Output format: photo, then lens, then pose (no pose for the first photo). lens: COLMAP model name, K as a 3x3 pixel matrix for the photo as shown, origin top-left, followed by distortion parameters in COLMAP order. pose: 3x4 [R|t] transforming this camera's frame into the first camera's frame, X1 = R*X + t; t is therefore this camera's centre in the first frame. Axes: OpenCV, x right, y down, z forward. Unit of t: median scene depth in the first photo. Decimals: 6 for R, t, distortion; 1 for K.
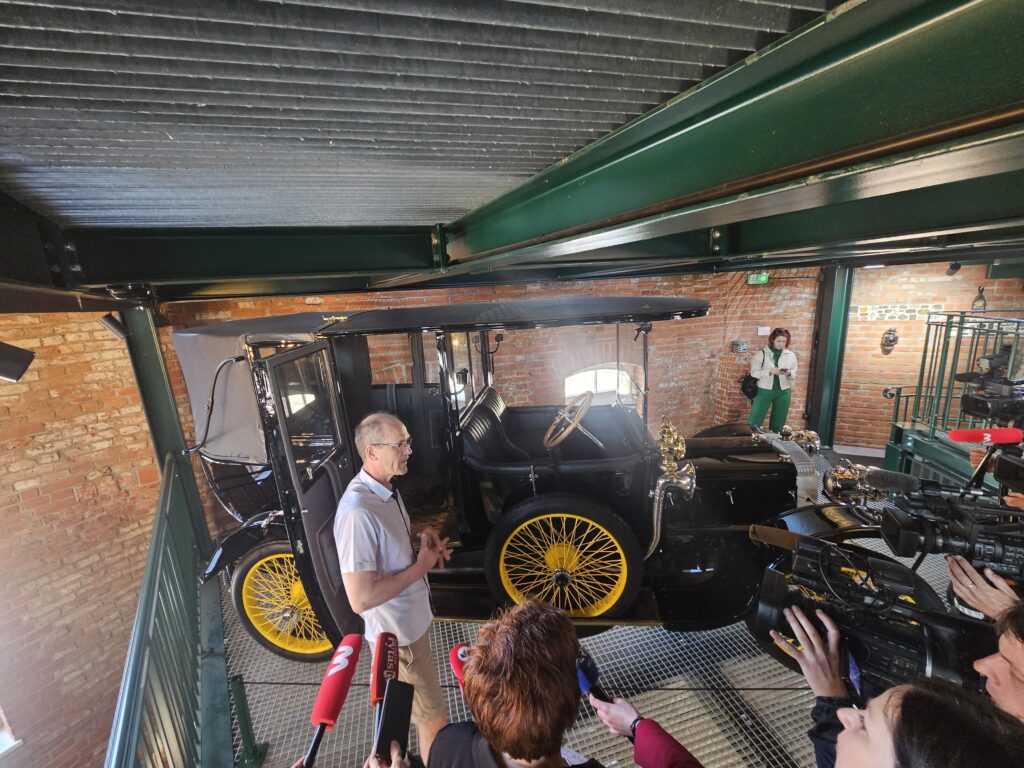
lens RADIAL K [[413.4, 0, 512.0], [0, 413.4, 384.0], [0, 0, 1]] dist [-0.016623, 0.000137]
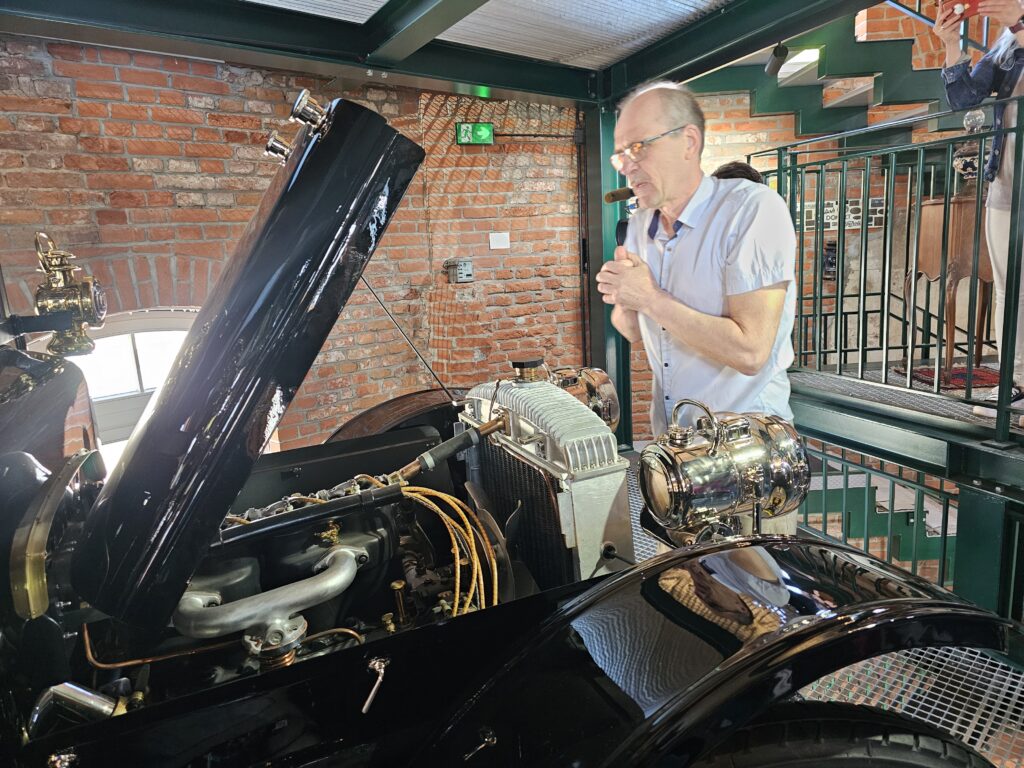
lens RADIAL K [[672.0, 0, 526.2], [0, 672.0, 384.1], [0, 0, 1]] dist [0.000398, -0.003879]
pose [[0.856724, -0.091424, 0.507608, 0.201502], [0.118777, 0.992684, -0.021678, 0.075143], [-0.501913, 0.078864, 0.861315, 0.276080]]
